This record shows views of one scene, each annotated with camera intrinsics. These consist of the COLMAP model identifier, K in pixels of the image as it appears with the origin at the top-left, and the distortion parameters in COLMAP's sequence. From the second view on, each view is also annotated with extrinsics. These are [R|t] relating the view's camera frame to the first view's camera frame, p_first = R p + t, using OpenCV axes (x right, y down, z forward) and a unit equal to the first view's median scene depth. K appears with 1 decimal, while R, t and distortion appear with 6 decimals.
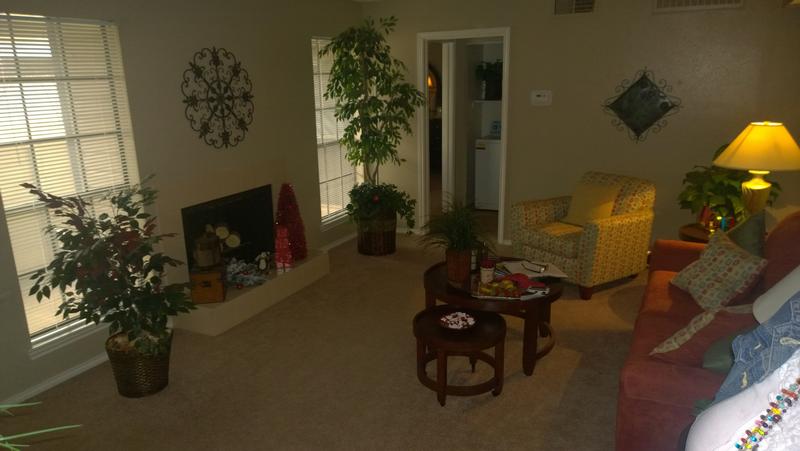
lens RADIAL K [[570.7, 0, 377.0], [0, 570.7, 243.1], [0, 0, 1]] dist [0.020099, -0.026518]
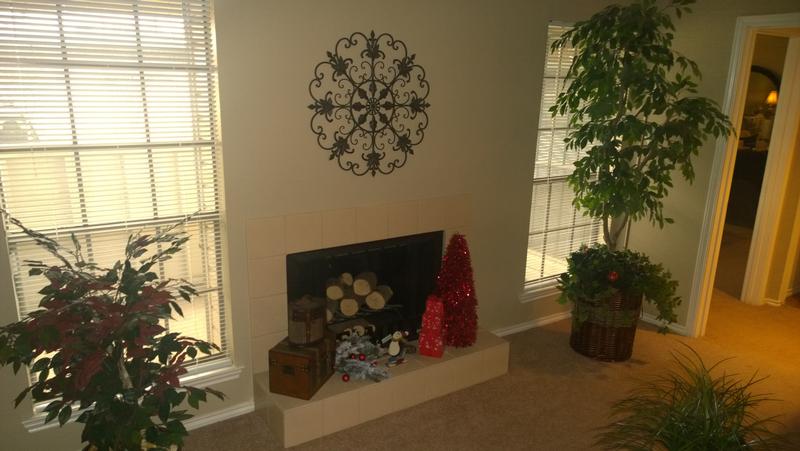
lens RADIAL K [[570.7, 0, 366.0], [0, 570.7, 247.8], [0, 0, 1]] dist [0.020099, -0.026518]
pose [[0.864141, 0.172219, -0.472865, 0.070349], [-0.174766, 0.983840, 0.038940, -0.095892], [0.471930, 0.048991, 0.880274, 0.347484]]
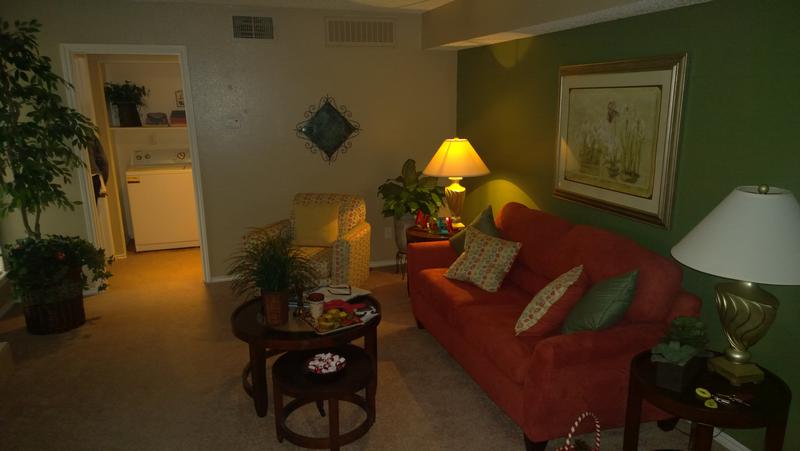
lens RADIAL K [[570.7, 0, 411.7], [0, 570.7, 243.3], [0, 0, 1]] dist [0.020099, -0.026518]
pose [[0.690197, -0.157856, 0.706194, -0.233890], [0.190676, 0.981100, 0.032950, -0.034206], [-0.698048, 0.111912, 0.707252, 0.152285]]
